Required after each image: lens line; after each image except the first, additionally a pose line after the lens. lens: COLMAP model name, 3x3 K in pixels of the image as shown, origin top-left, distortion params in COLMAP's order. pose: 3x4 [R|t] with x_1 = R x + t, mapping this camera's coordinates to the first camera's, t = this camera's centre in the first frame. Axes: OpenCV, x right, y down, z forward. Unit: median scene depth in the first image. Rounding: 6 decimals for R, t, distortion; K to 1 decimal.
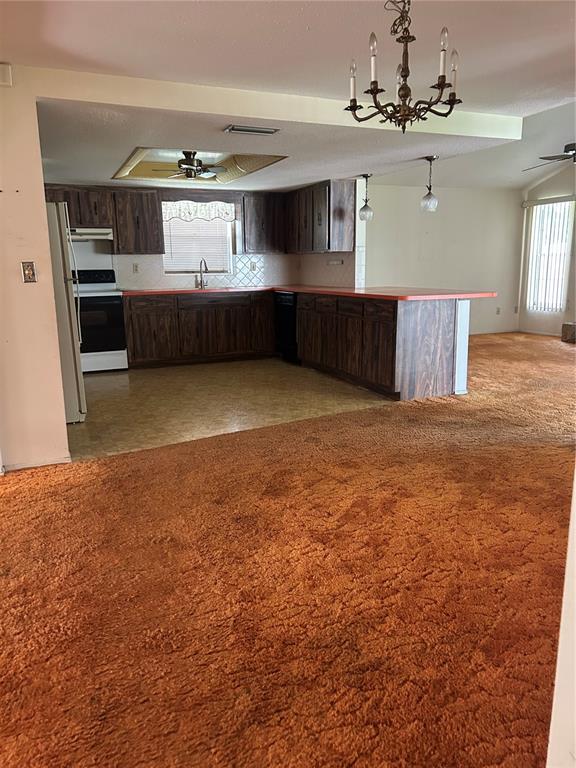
lens RADIAL K [[586.3, 0, 293.1], [0, 586.3, 382.0], [0, 0, 1]] dist [0.053605, -0.056363]
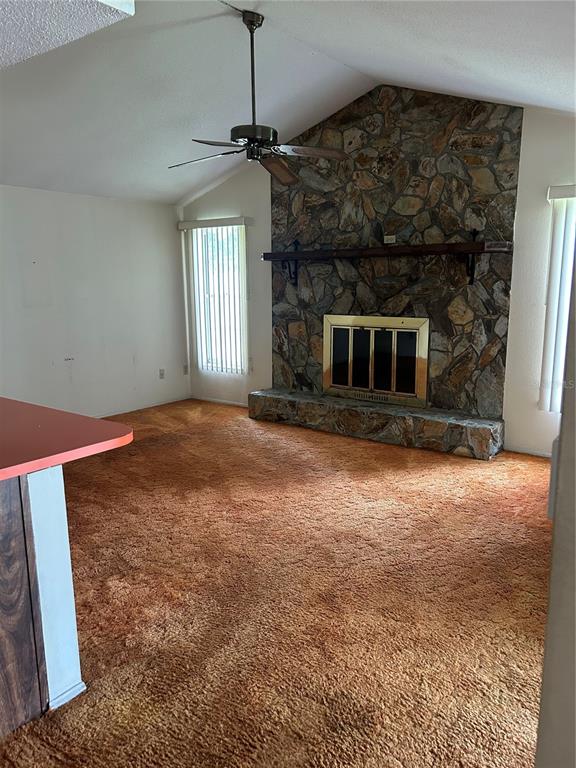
lens RADIAL K [[586.3, 0, 289.1], [0, 586.3, 382.8], [0, 0, 1]] dist [0.053605, -0.056363]
pose [[0.862383, -0.088046, 0.498542, 0.183903], [0.102705, 0.994710, -0.001986, -0.133984], [-0.495730, 0.052916, 0.866863, 0.454876]]
